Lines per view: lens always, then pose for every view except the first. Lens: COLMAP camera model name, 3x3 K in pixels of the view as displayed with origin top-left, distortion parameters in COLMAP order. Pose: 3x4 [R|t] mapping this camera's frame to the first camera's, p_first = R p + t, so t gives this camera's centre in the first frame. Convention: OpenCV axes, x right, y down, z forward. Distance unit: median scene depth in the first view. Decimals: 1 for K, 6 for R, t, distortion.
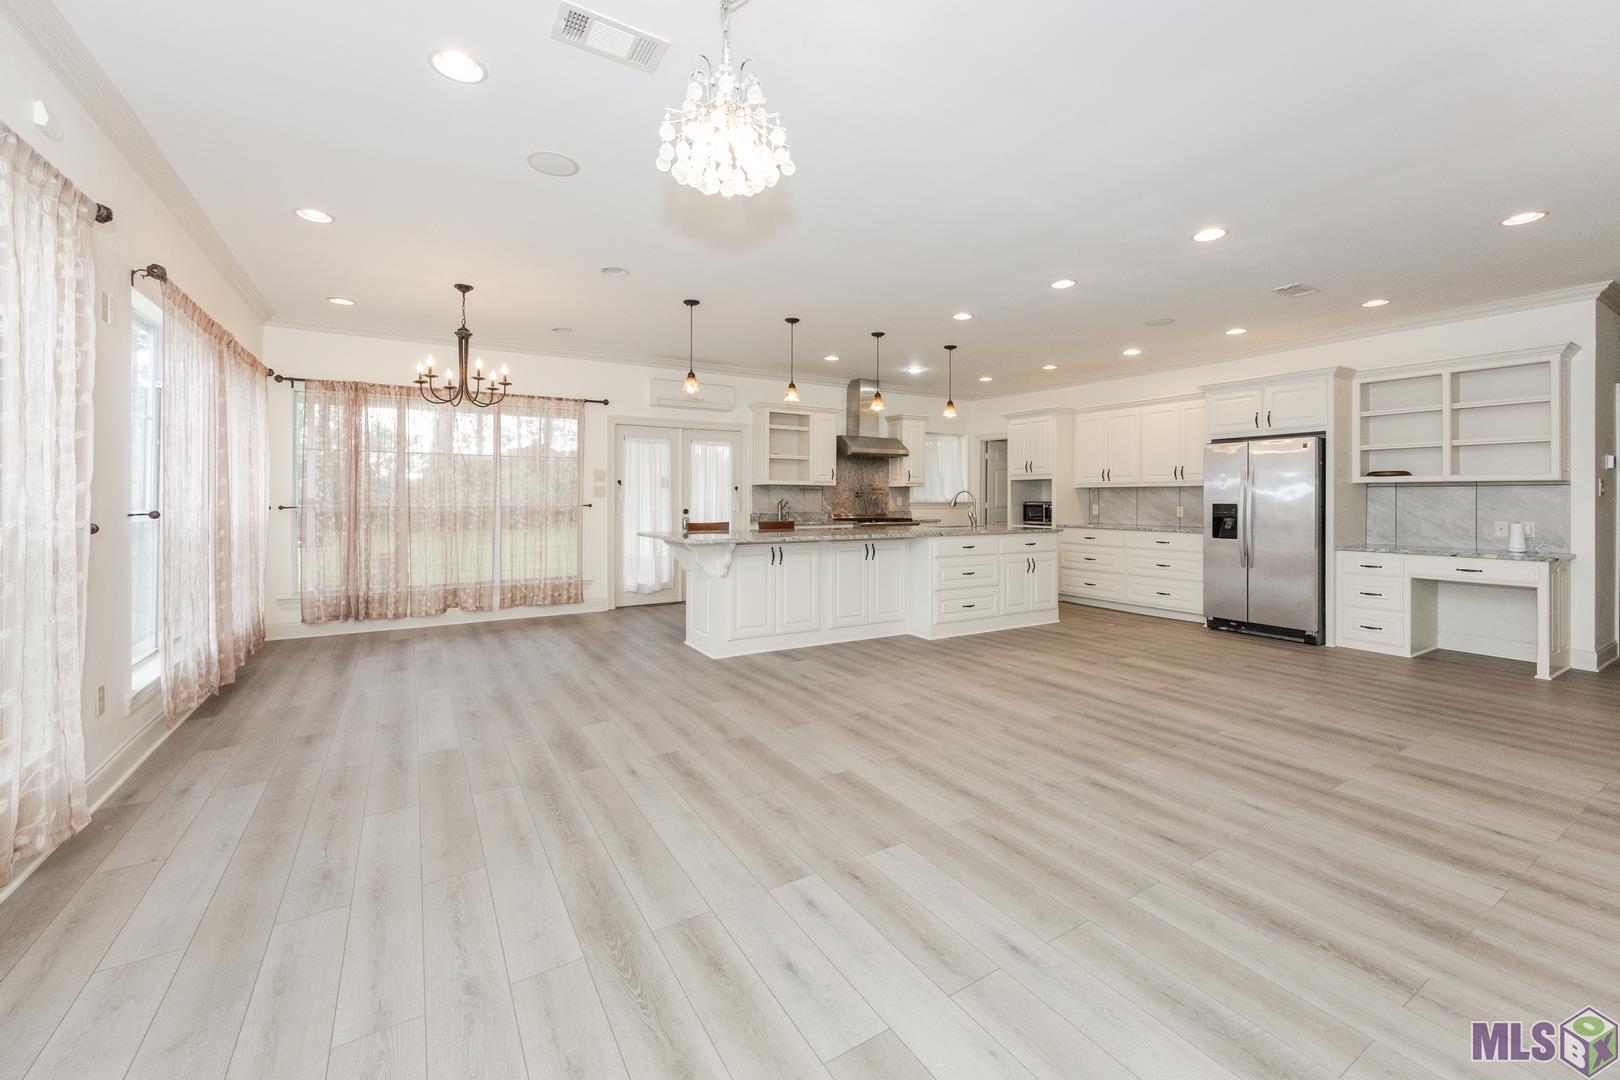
lens RADIAL K [[632.4, 0, 790.0], [0, 632.4, 499.7], [0, 0, 1]] dist [-0.003486, 0.001029]
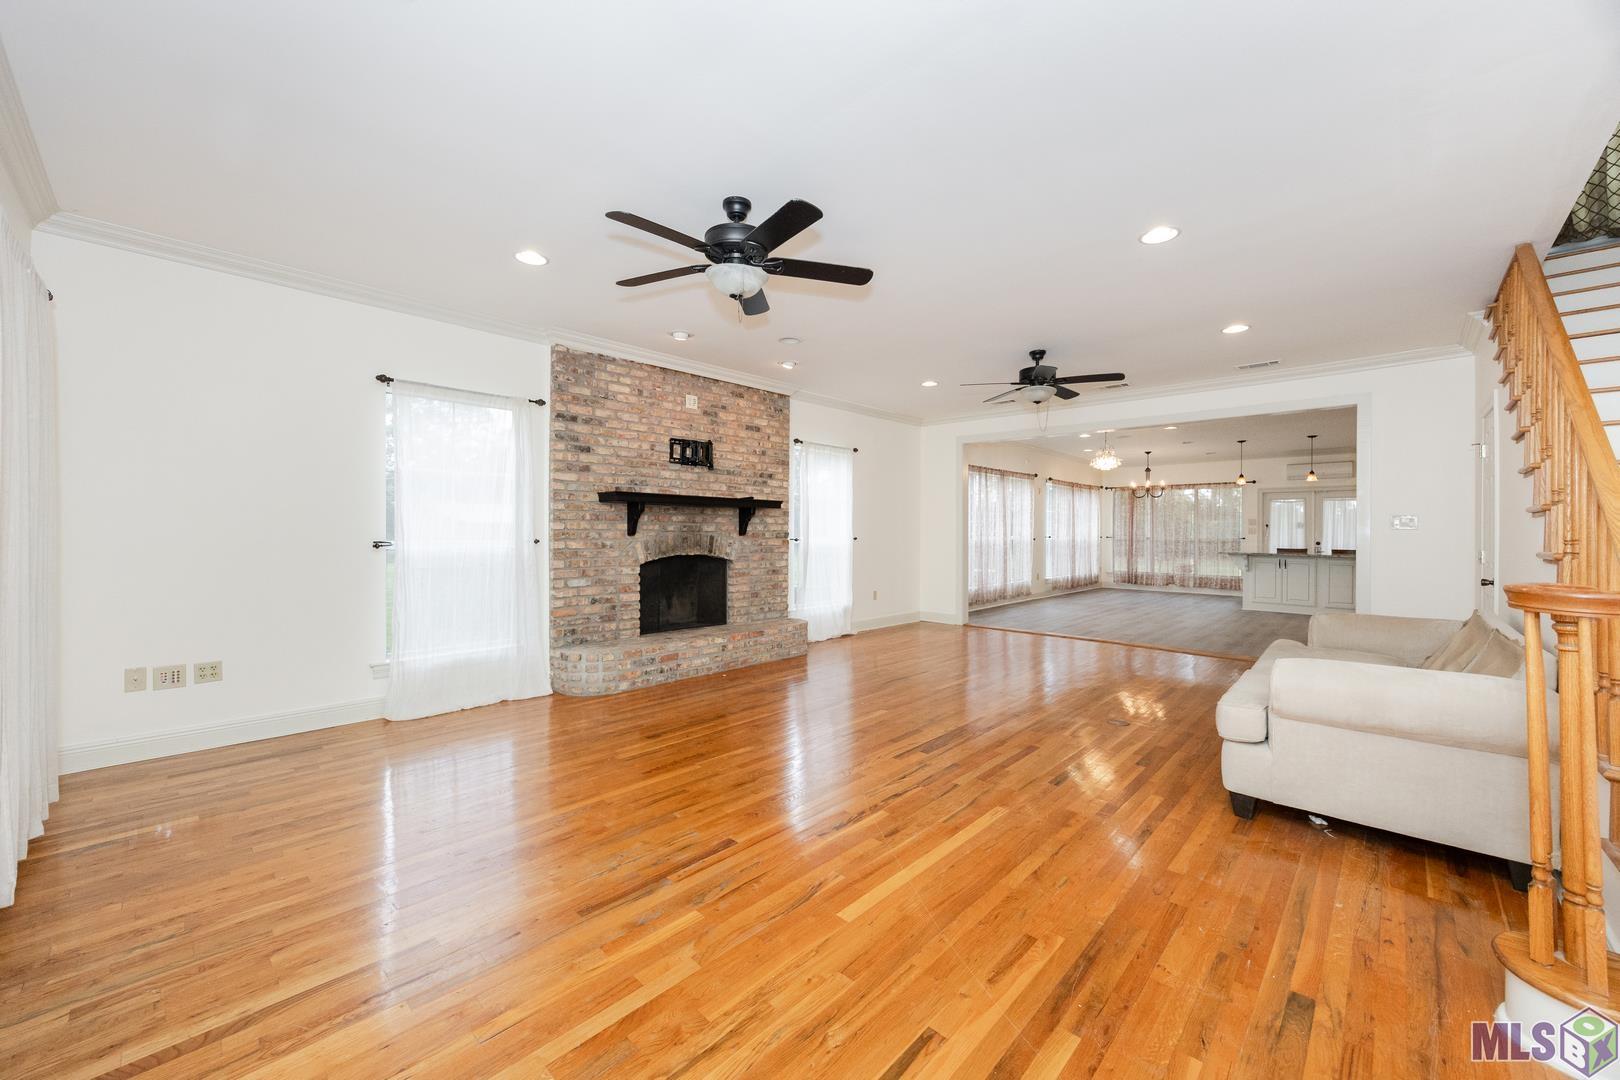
lens RADIAL K [[632.4, 0, 819.2], [0, 632.4, 528.5], [0, 0, 1]] dist [-0.003486, 0.001029]
pose [[0.269428, -0.004033, -0.963012, 1.262968], [-0.010503, 0.999919, -0.007126, 0.005926], [0.962963, 0.012034, 0.269364, -0.780627]]
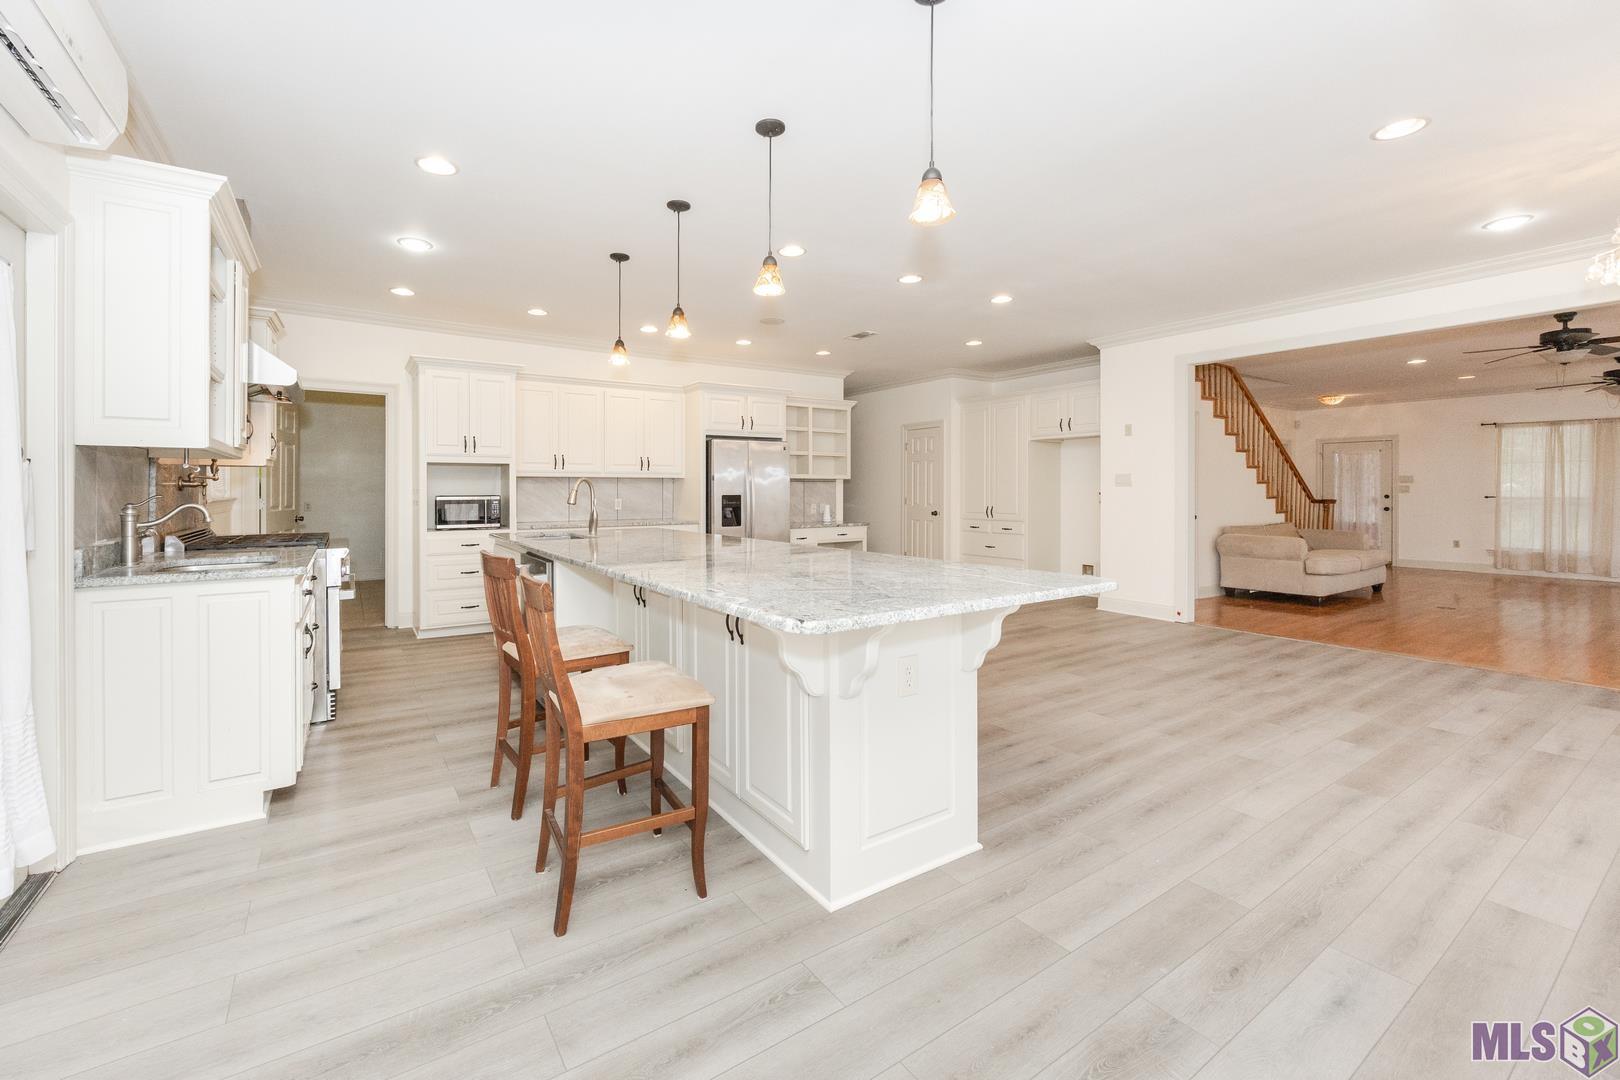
lens RADIAL K [[680.2, 0, 767.2], [0, 680.2, 499.7], [0, 0, 1]] dist [-0.001977, 0.000651]
pose [[-0.043289, -0.017388, 0.998911, -0.495372], [0.004079, 0.999837, 0.017581, -0.005962], [-0.999054, 0.004835, -0.043211, 0.973352]]
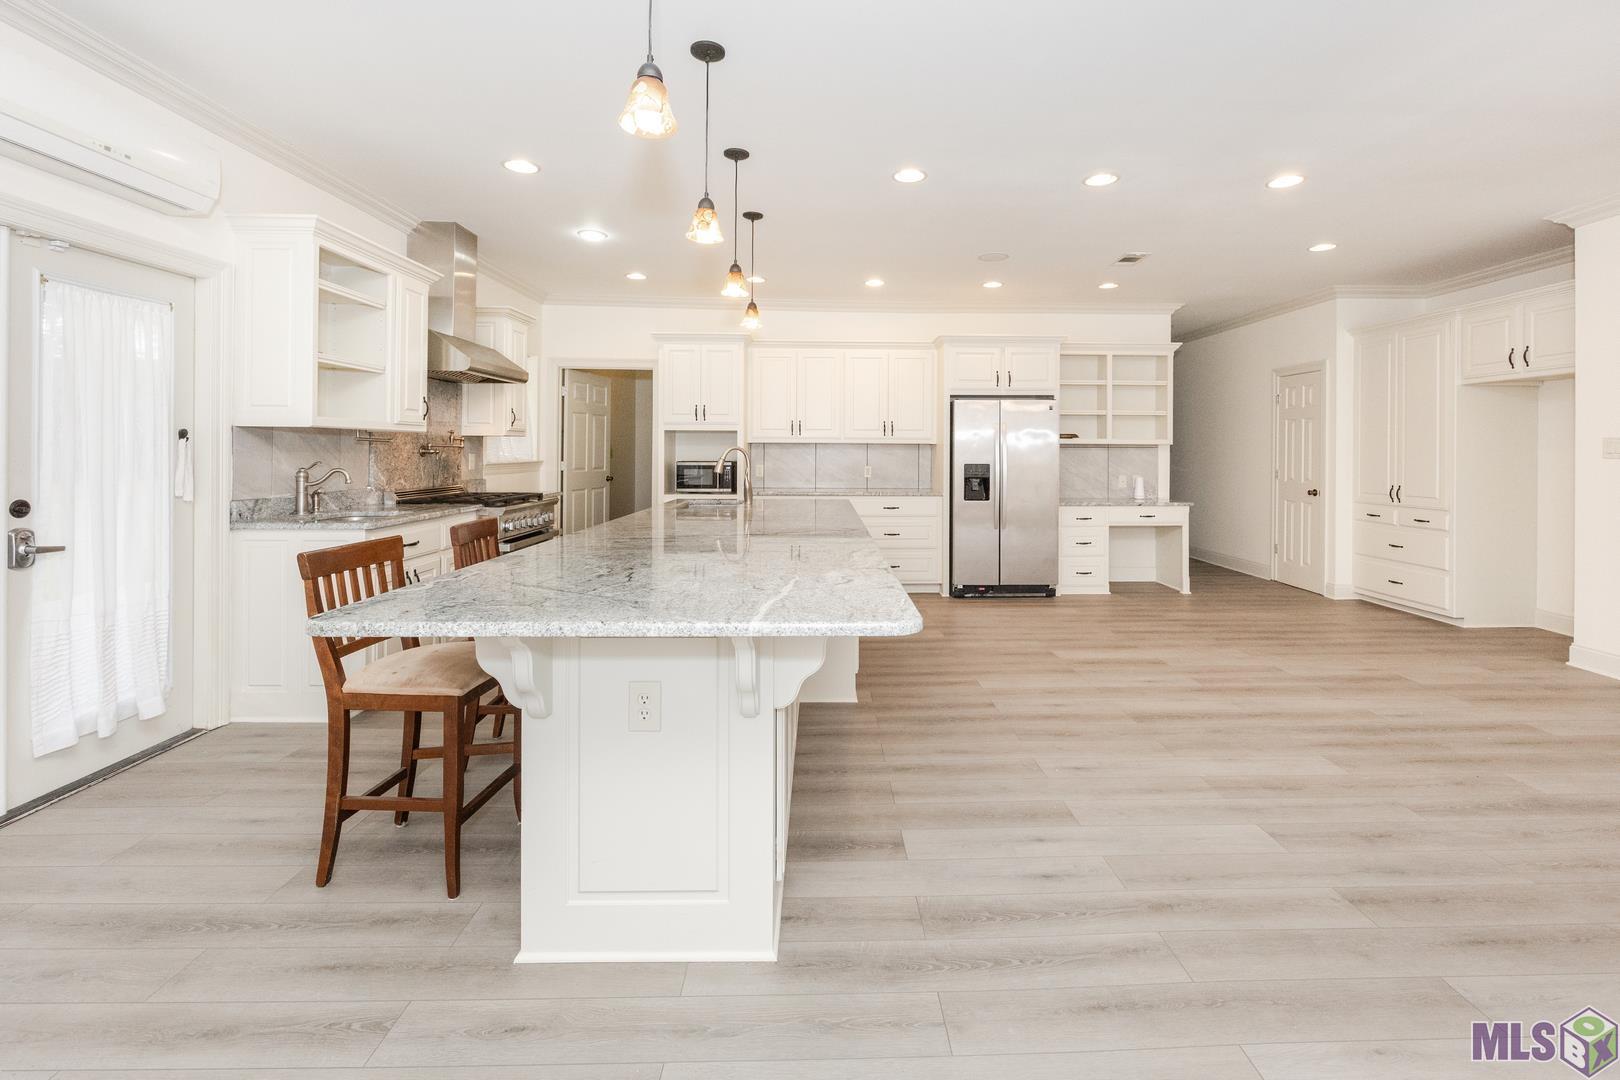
lens RADIAL K [[723.3, 0, 811.4], [0, 723.3, 451.2], [0, 0, 1]] dist [-0.004636, -0.000505]
pose [[0.485538, -0.000789, 0.874215, -0.374875], [-0.000896, 0.999999, 0.001400, -0.013522], [-0.874215, -0.001463, 0.485537, 0.680002]]
